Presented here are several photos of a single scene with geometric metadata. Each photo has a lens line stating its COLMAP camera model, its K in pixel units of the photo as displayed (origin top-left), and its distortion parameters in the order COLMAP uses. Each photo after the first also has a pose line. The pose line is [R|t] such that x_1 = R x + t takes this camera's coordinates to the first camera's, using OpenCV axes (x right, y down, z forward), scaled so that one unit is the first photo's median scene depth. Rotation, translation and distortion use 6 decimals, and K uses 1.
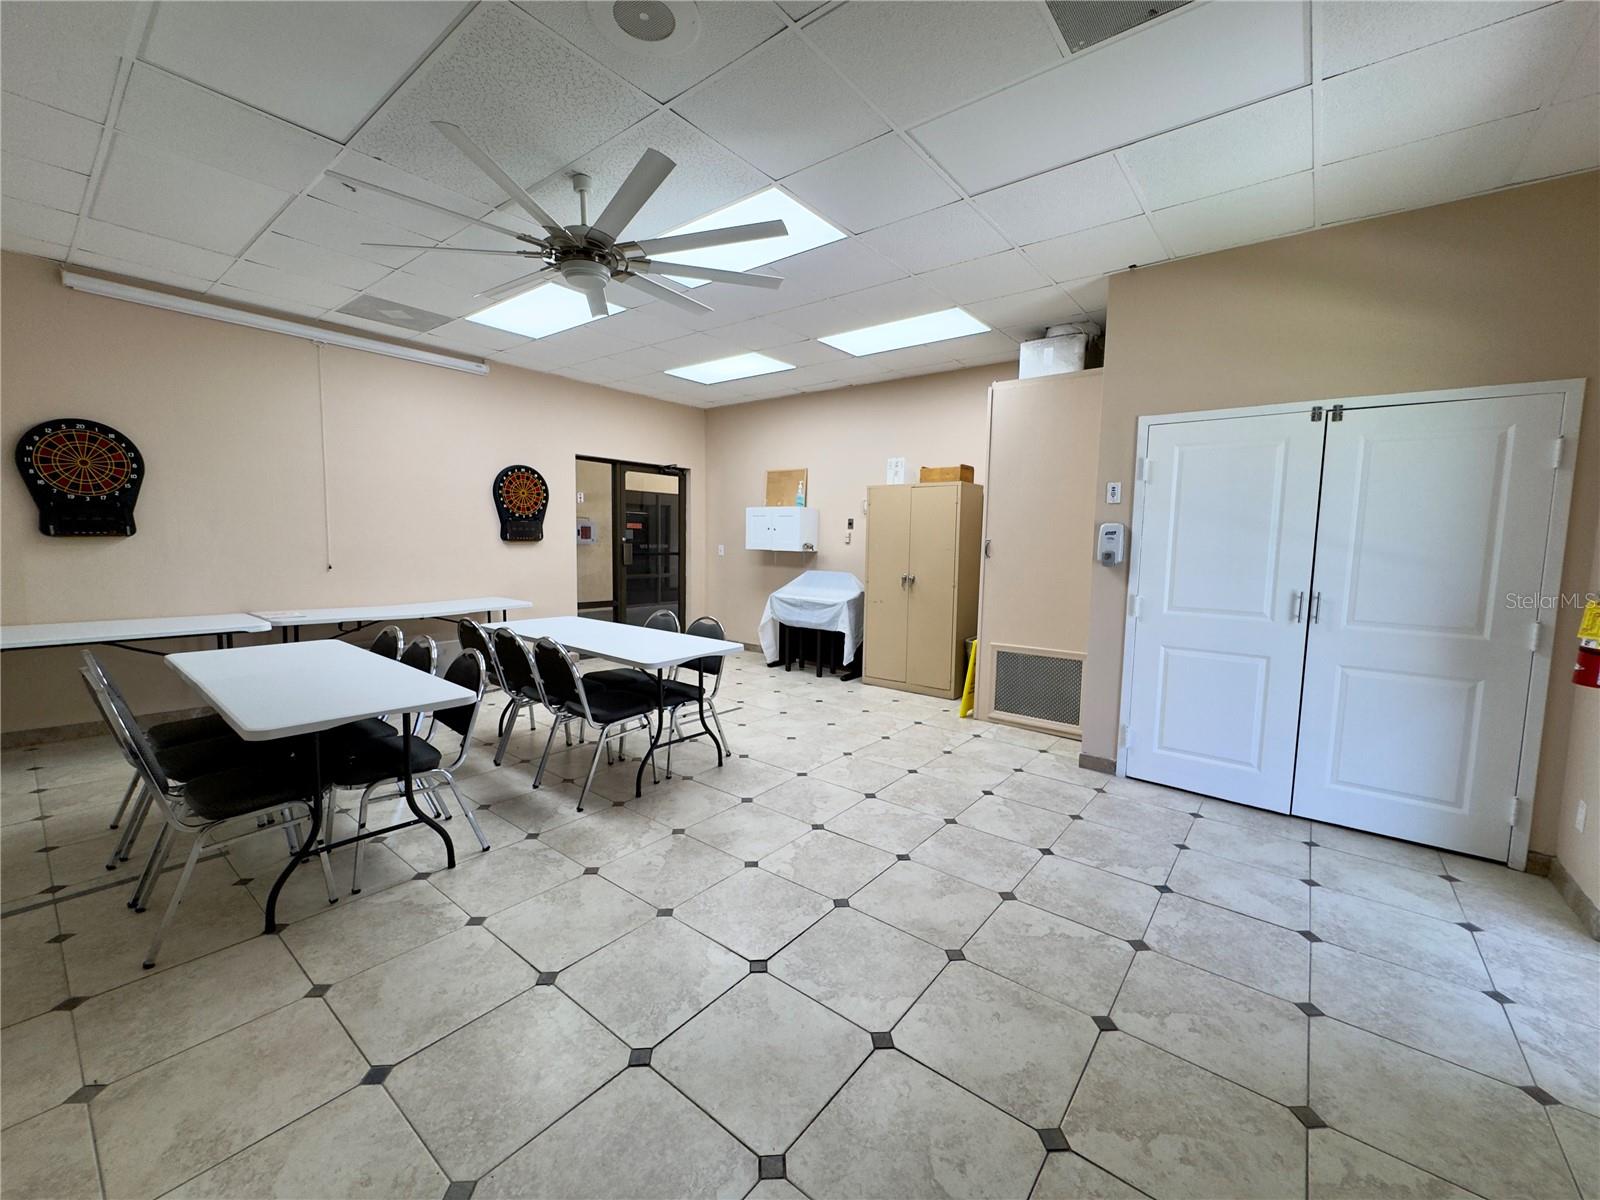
lens RADIAL K [[641.5, 0, 800.5], [0, 641.5, 597.2], [0, 0, 1]] dist [-0.000472, -0.000002]
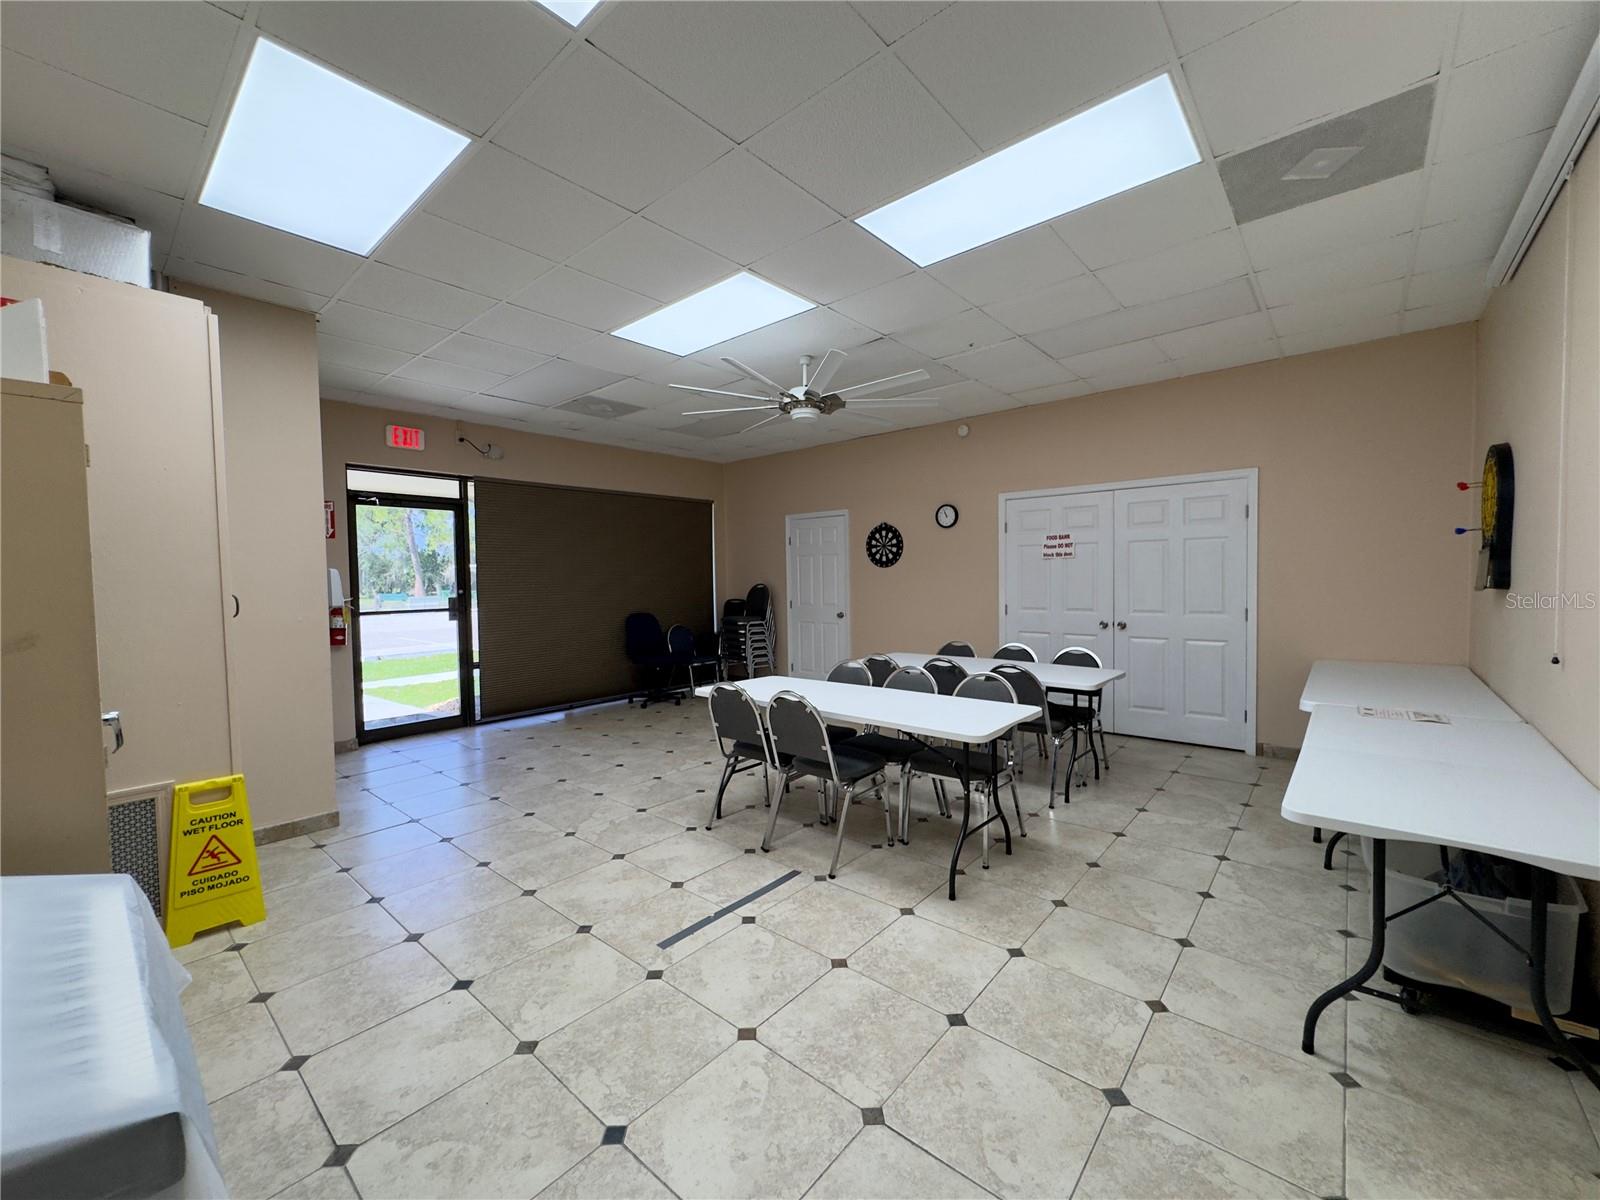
lens RADIAL K [[641.5, 0, 800.0], [0, 641.5, 600.2], [0, 0, 1]] dist [-0.000472, -0.000002]
pose [[-0.999170, -0.008001, 0.039931, -0.290077], [-0.002734, 0.991477, 0.130250, -0.196638], [-0.040633, 0.130033, -0.990677, 1.953705]]
